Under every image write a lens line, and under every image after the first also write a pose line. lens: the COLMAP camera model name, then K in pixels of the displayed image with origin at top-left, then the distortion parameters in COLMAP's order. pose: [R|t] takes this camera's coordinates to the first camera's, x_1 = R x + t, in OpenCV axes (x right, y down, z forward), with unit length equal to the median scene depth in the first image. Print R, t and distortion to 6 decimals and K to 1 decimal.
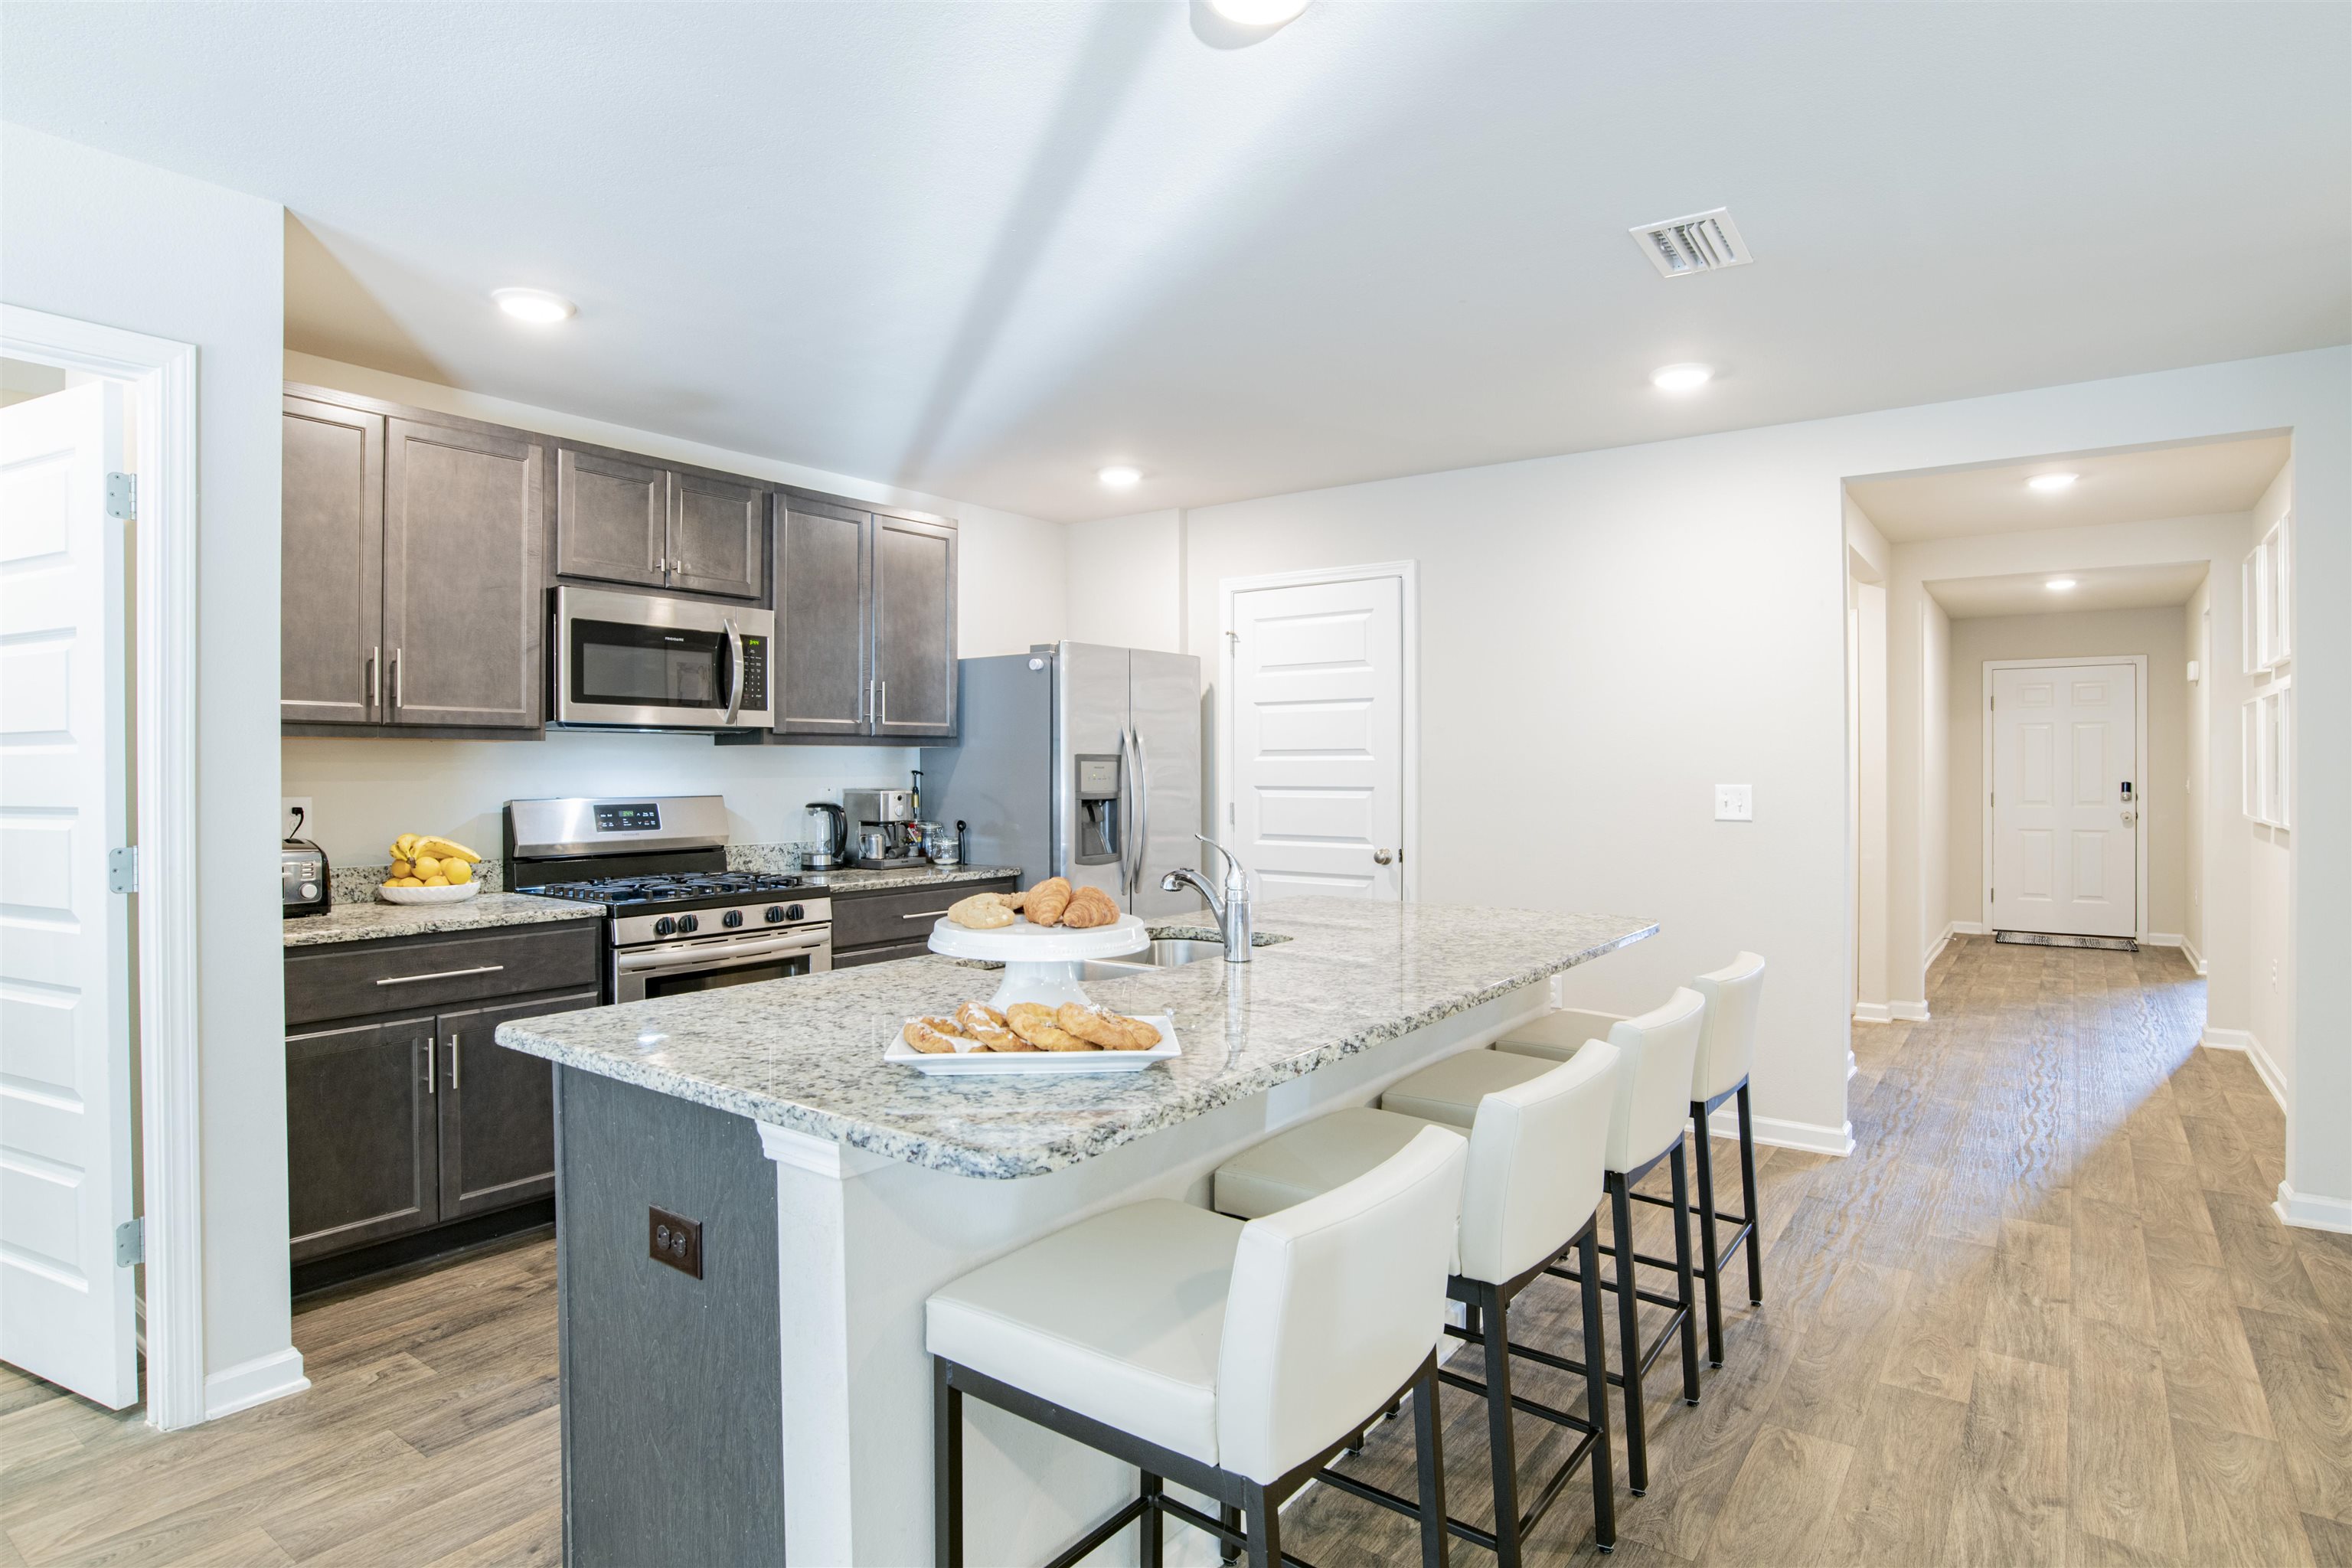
lens RADIAL K [[1269.6, 0, 1162.6], [0, 1269.6, 769.6], [0, 0, 1]] dist [-0.020231, 0.001006]
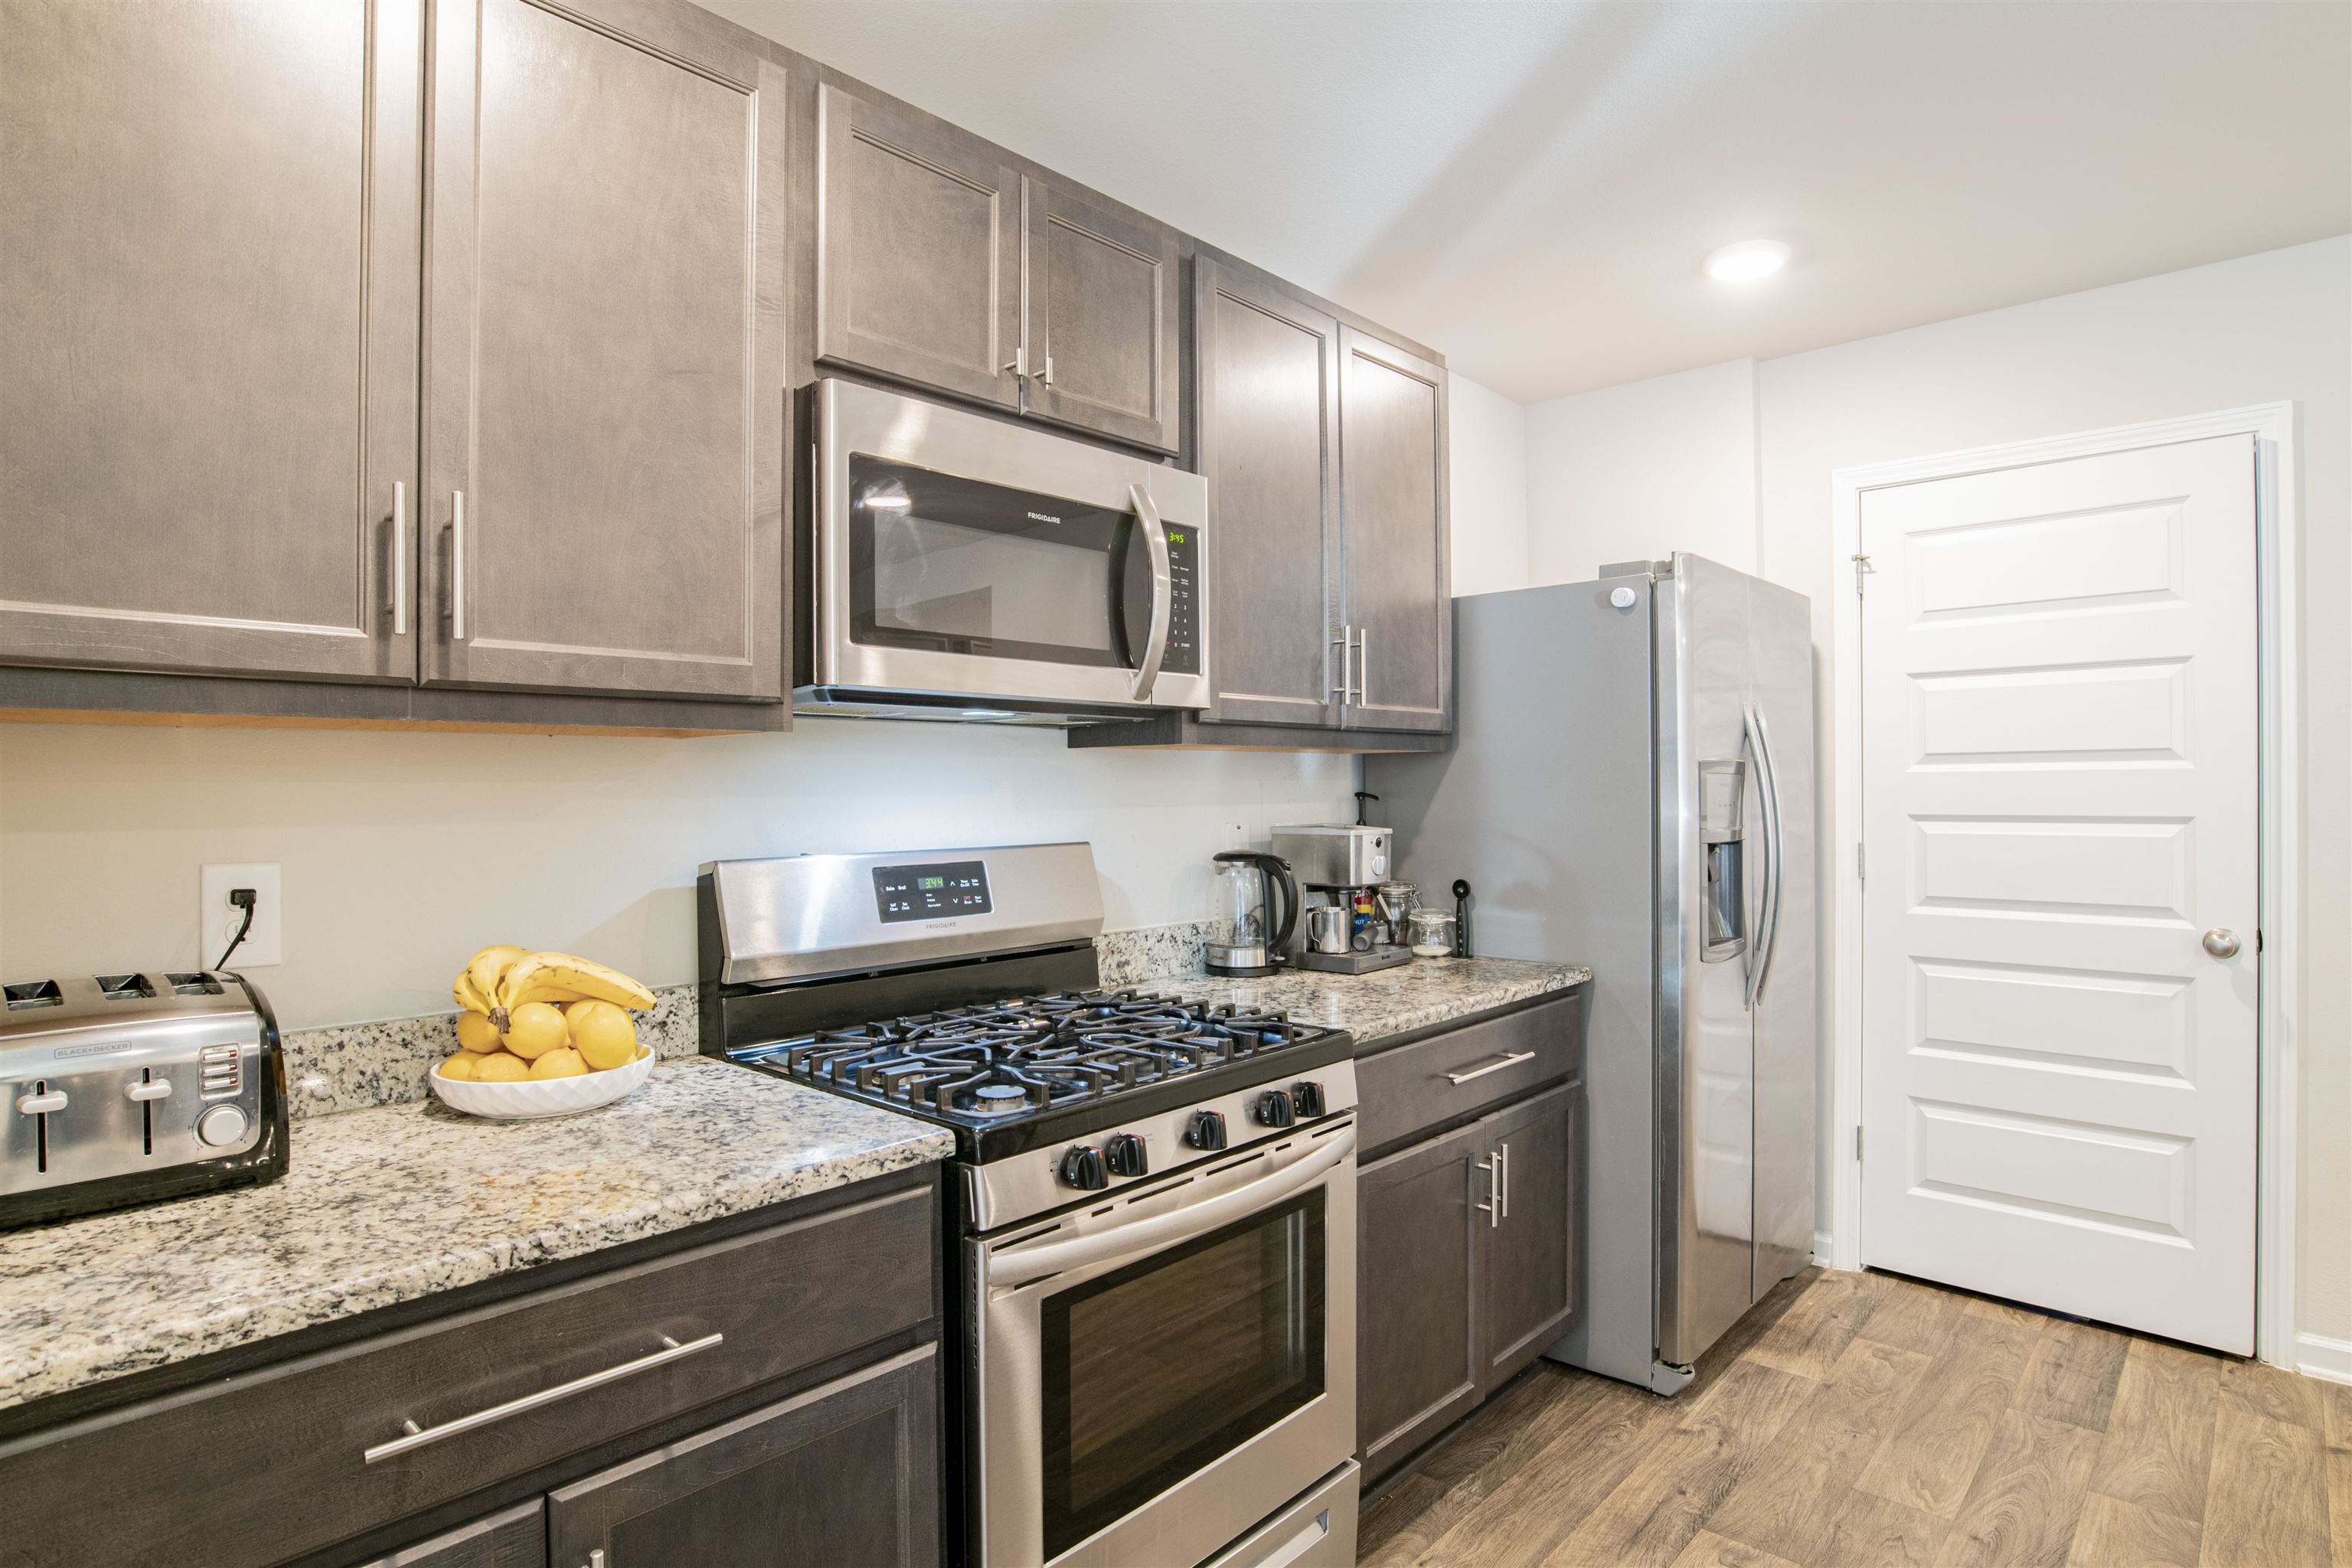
lens RADIAL K [[1283.1, 0, 1176.0], [0, 1283.1, 784.0], [0, 0, 1]] dist [-0.032744, 0.000931]
pose [[0.995120, -0.006858, -0.098429, -0.297393], [0.006373, 0.999966, -0.005245, -0.000974], [0.098462, 0.004592, 0.995130, 0.542254]]
